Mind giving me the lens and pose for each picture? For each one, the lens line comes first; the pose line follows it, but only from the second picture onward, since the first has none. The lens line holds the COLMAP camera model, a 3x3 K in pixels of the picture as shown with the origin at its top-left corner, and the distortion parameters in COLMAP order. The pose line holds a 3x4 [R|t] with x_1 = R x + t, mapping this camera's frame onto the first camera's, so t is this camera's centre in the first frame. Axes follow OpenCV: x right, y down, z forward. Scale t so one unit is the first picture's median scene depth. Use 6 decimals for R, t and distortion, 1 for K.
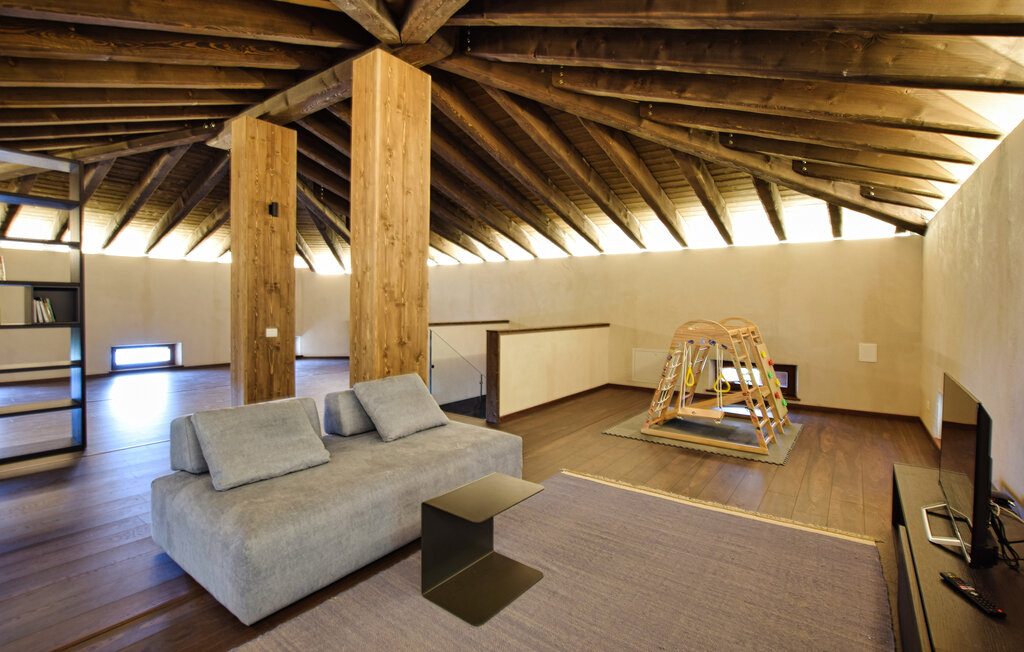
lens RADIAL K [[484.8, 0, 510.5], [0, 484.8, 308.3], [0, 0, 1]] dist [-0.002609, -0.000269]
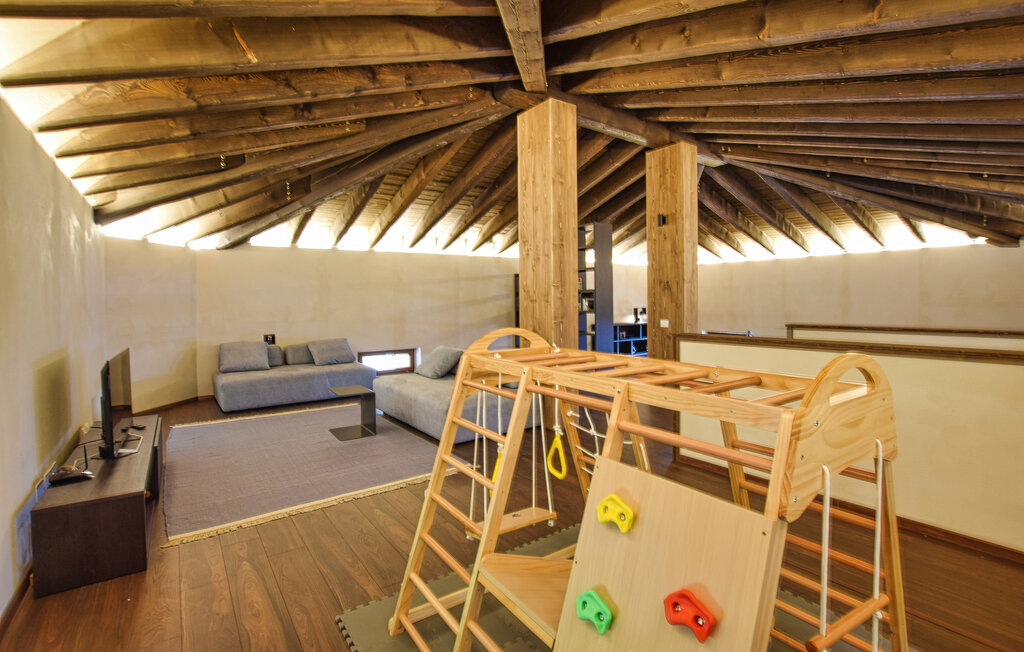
lens RADIAL K [[484.8, 0, 510.5], [0, 484.8, 308.3], [0, 0, 1]] dist [-0.002609, -0.000269]
pose [[-0.333905, 0.009067, -0.942563, 0.964658], [0.002916, 0.999959, 0.008586, 0.001628], [0.942602, 0.000118, -0.333917, 1.325471]]
